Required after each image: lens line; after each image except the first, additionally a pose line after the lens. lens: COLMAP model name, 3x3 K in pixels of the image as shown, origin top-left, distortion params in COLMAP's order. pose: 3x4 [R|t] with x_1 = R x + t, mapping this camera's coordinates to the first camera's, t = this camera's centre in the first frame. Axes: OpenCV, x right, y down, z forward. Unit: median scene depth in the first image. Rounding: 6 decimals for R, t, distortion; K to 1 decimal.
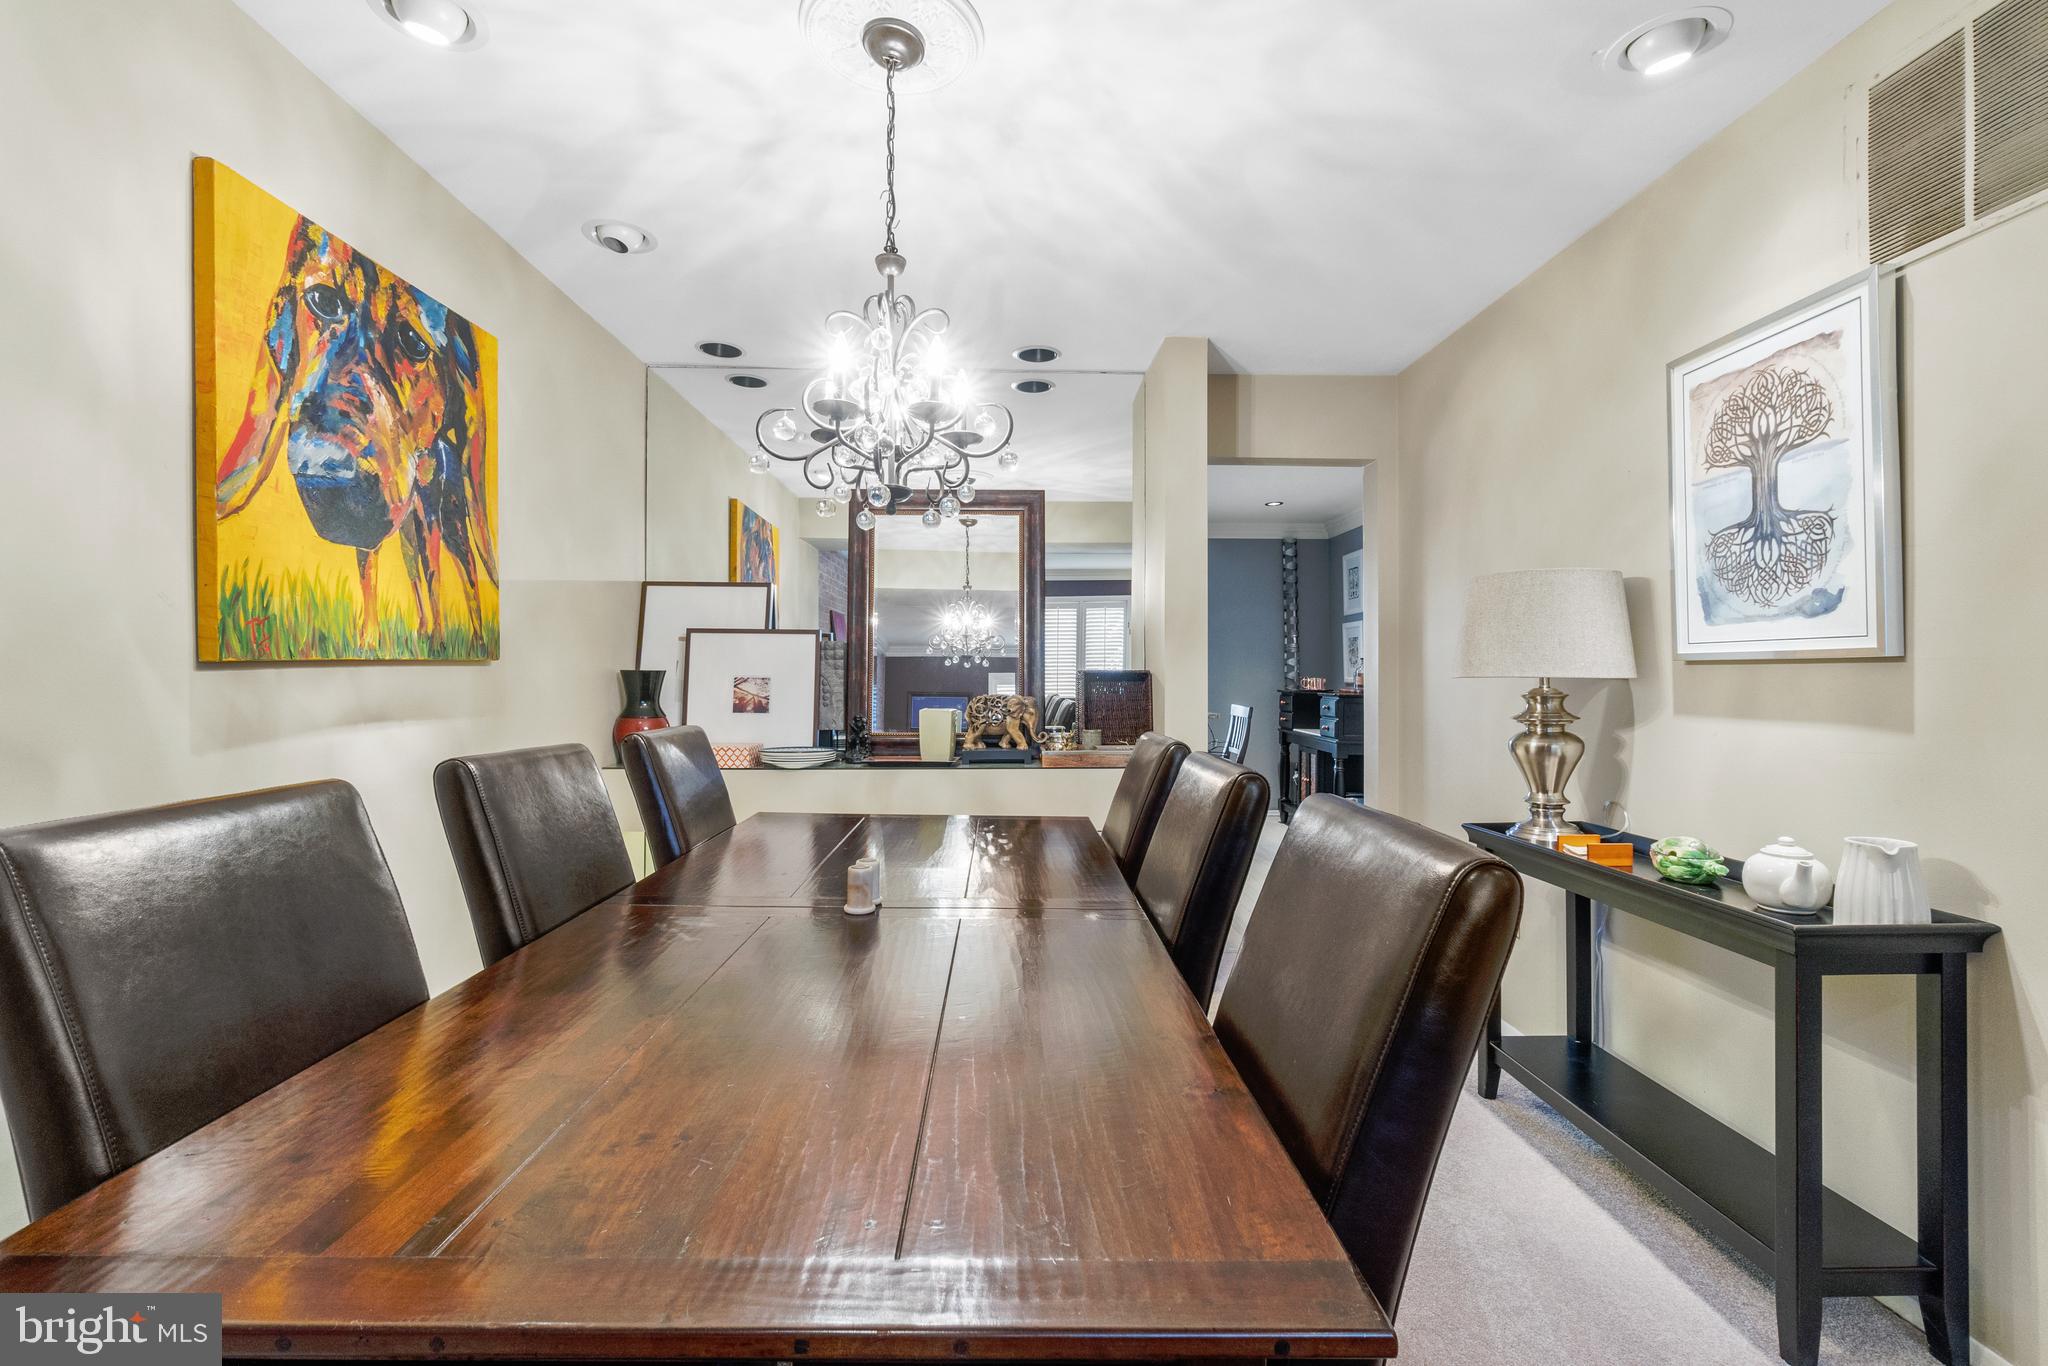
lens RADIAL K [[881.5, 0, 1020.3], [0, 881.5, 672.3], [0, 0, 1]] dist [-0.004289, -0.000658]
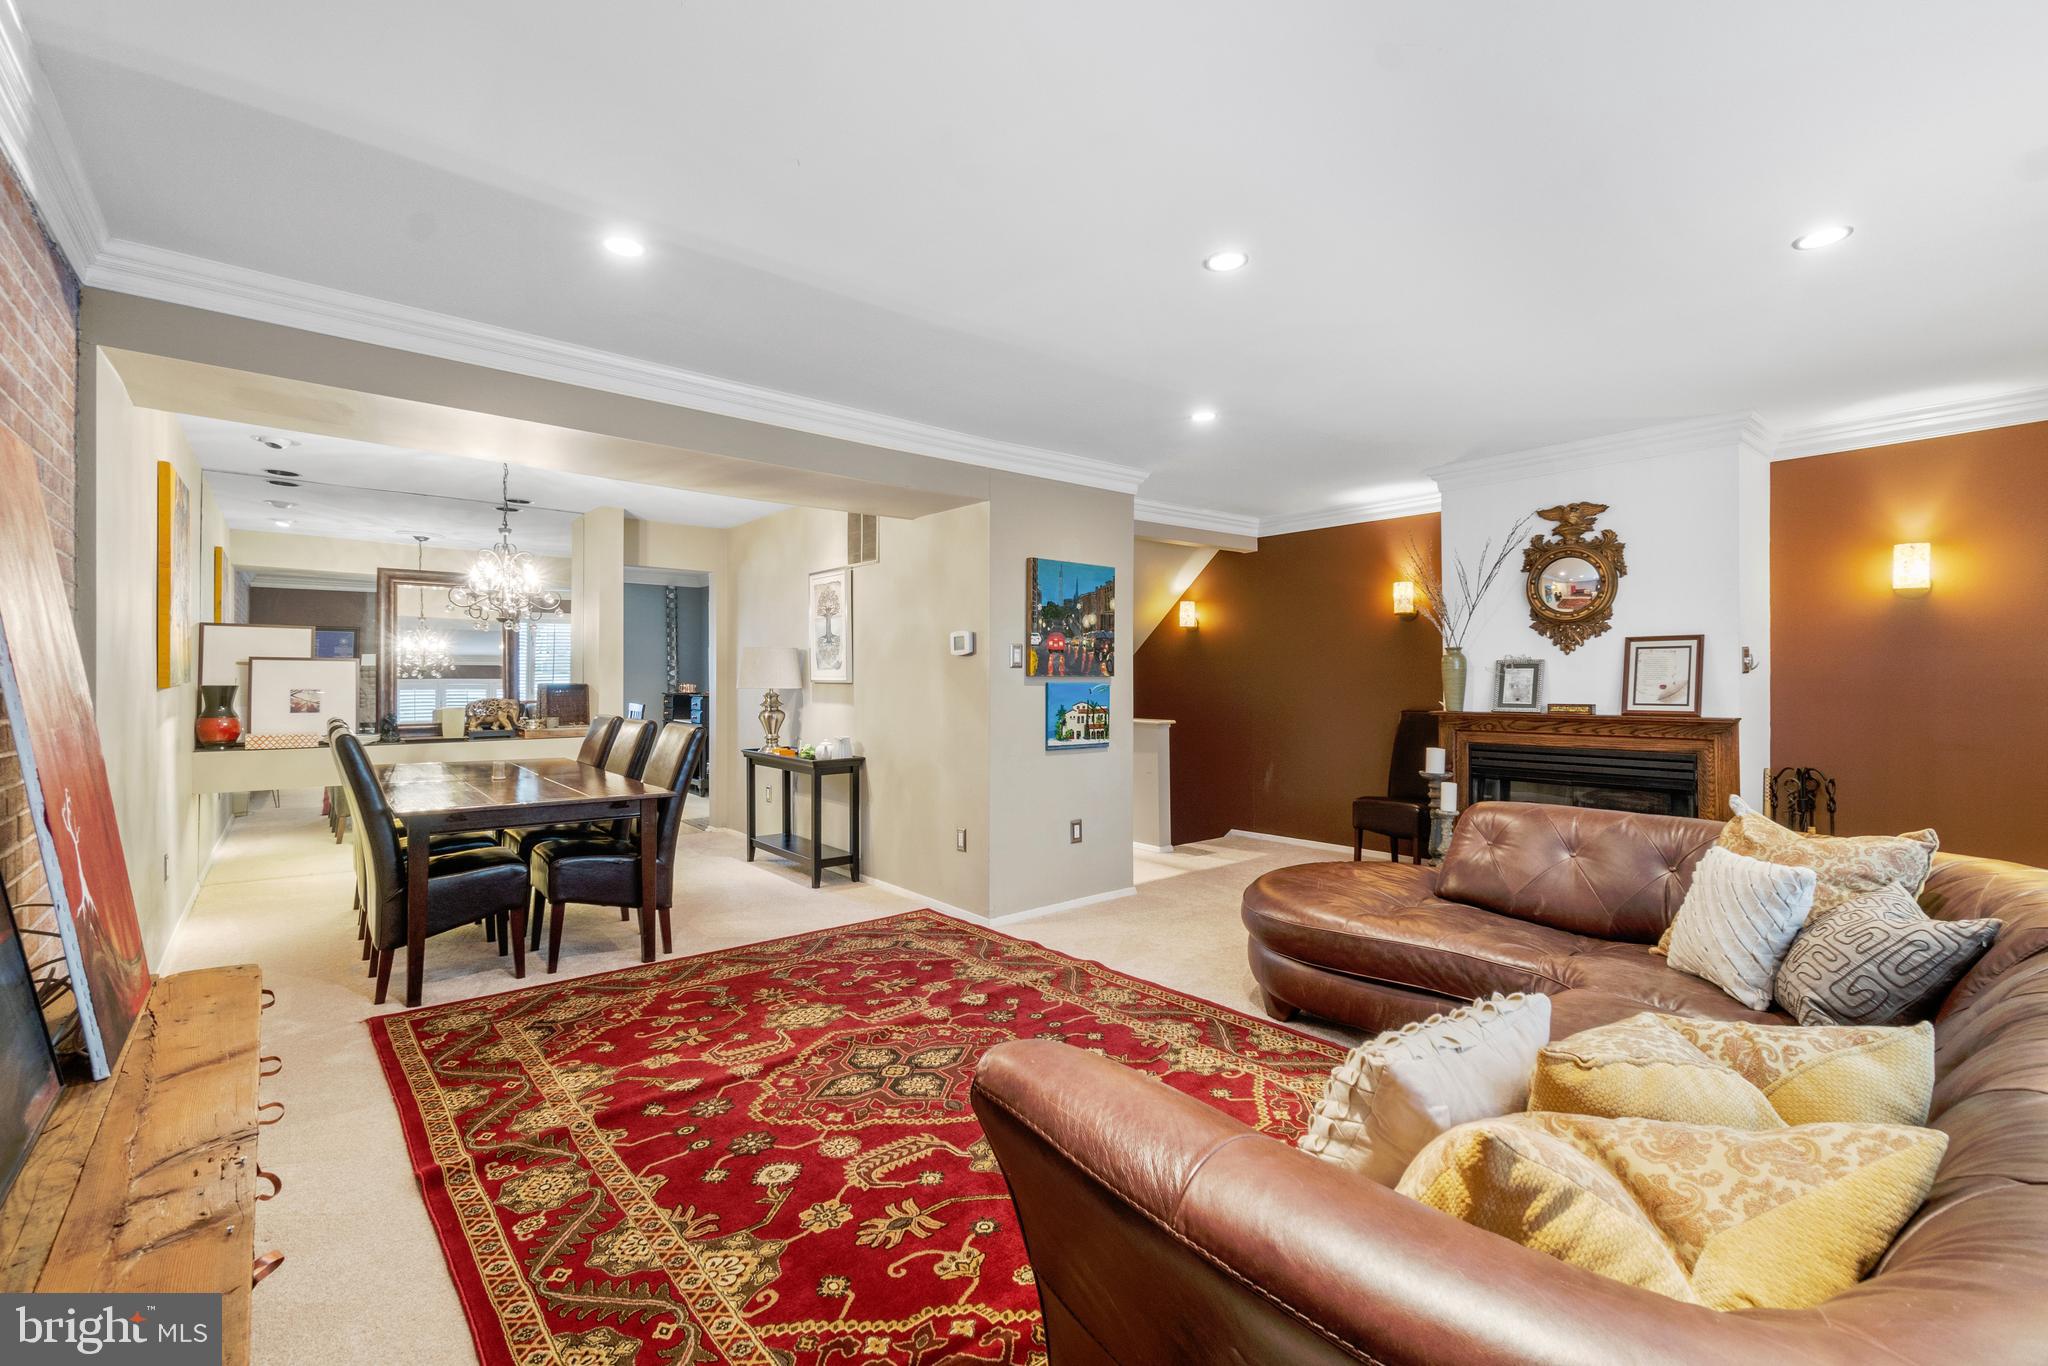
lens RADIAL K [[881.5, 0, 1010.8], [0, 881.5, 676.6], [0, 0, 1]] dist [-0.004289, -0.000658]
pose [[0.790781, 0.000471, 0.612099, -0.413869], [-0.003161, 0.999990, 0.003314, -0.038873], [-0.612091, -0.004556, 0.790774, -1.449018]]
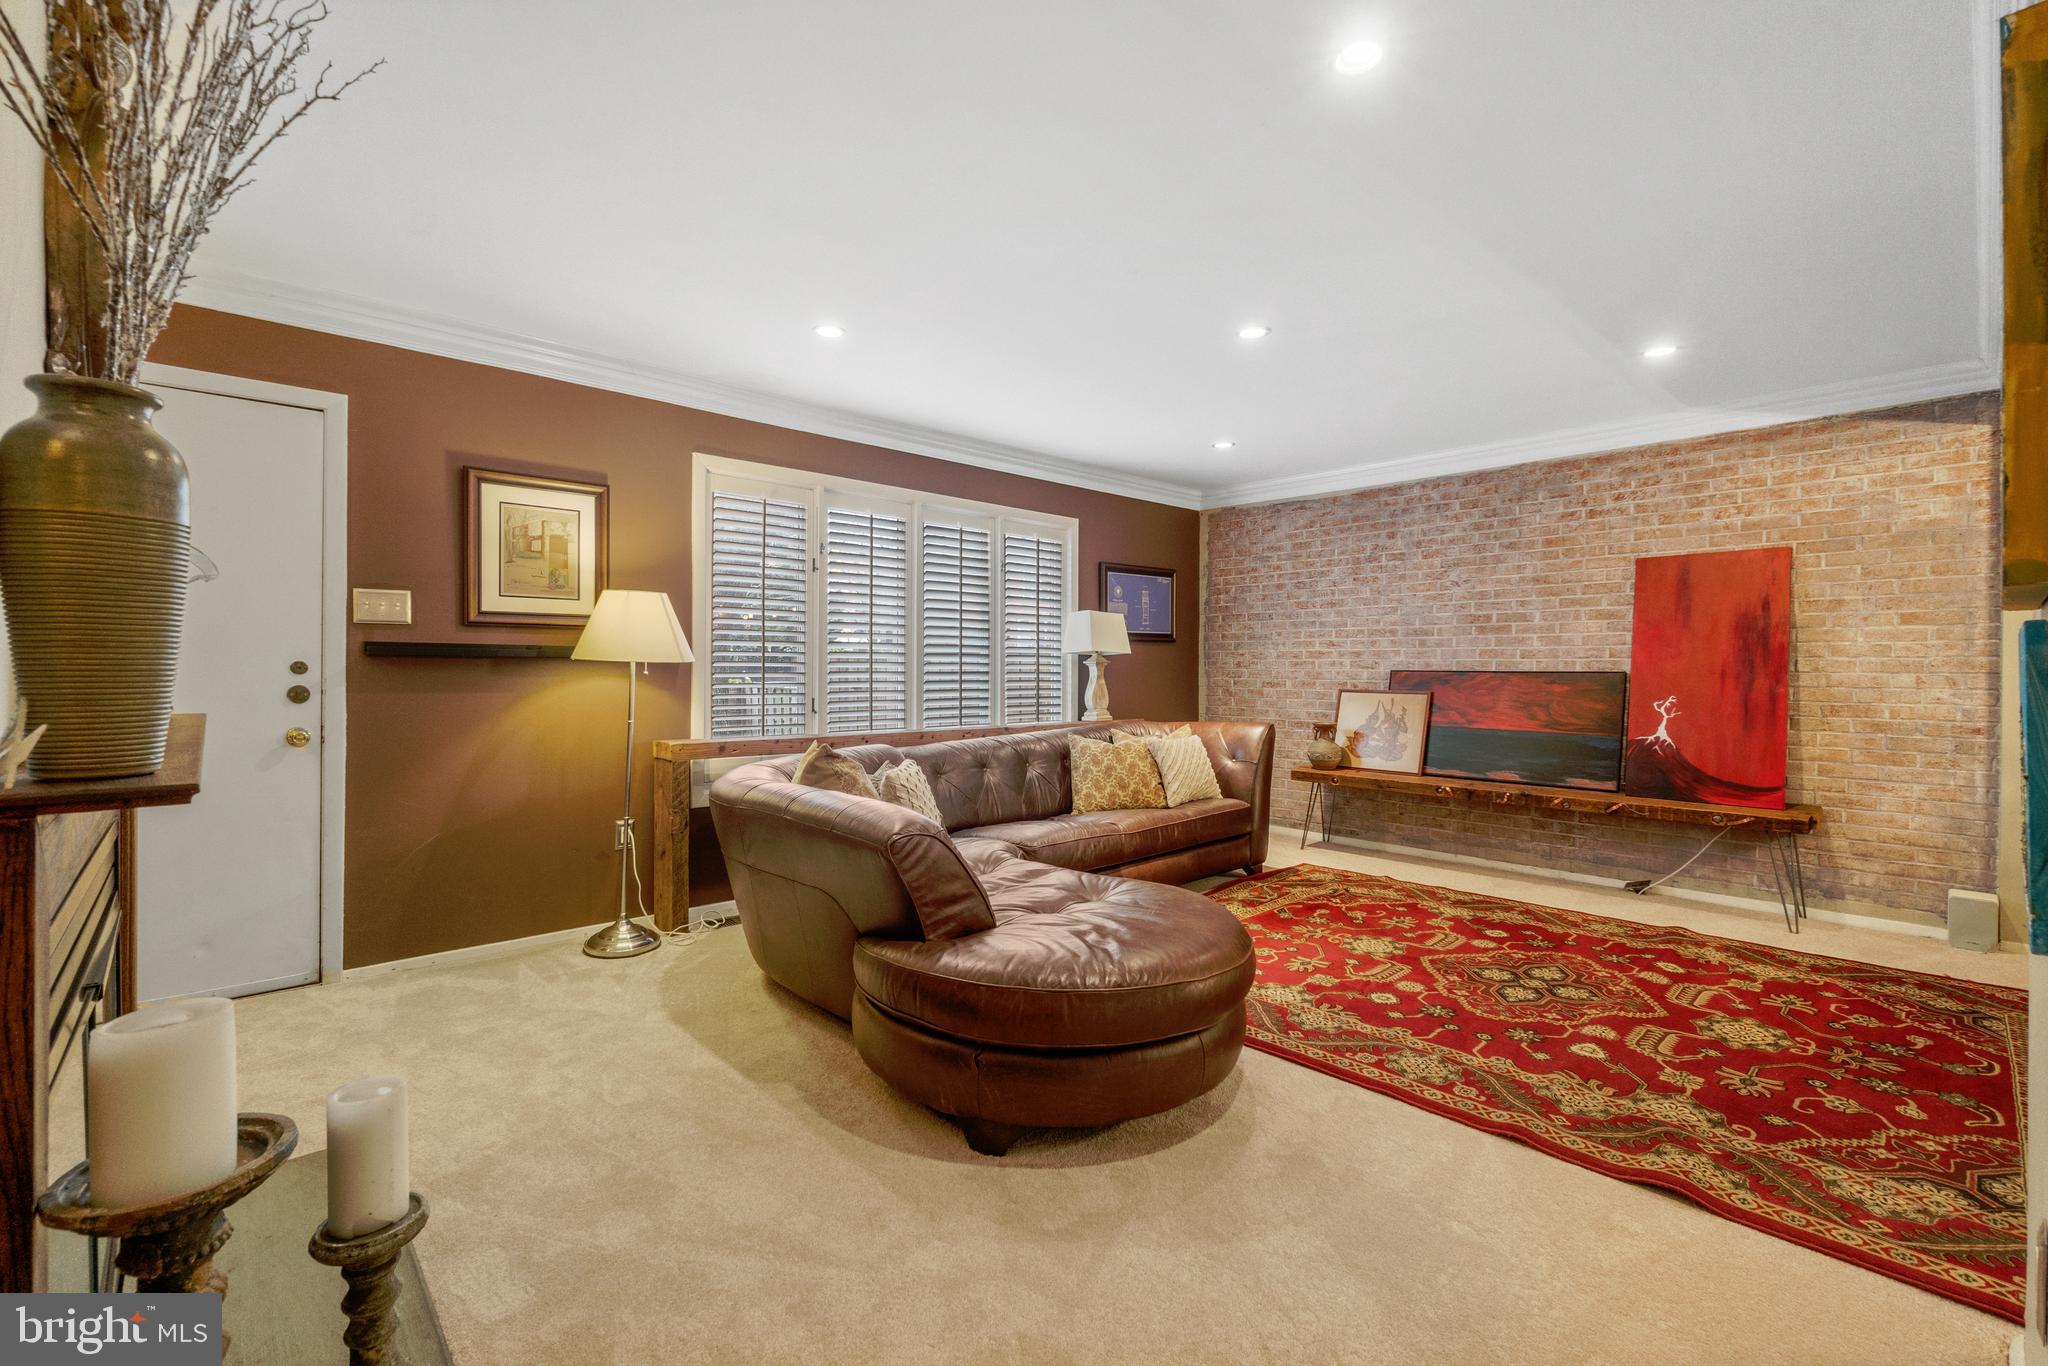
lens RADIAL K [[881.5, 0, 1008.2], [0, 881.5, 675.9], [0, 0, 1]] dist [-0.004289, -0.000658]
pose [[-0.764538, -0.000226, -0.644578, 1.745964], [-0.001403, 0.999998, 0.001314, 0.011329], [0.644577, 0.001909, -0.764537, 0.128674]]
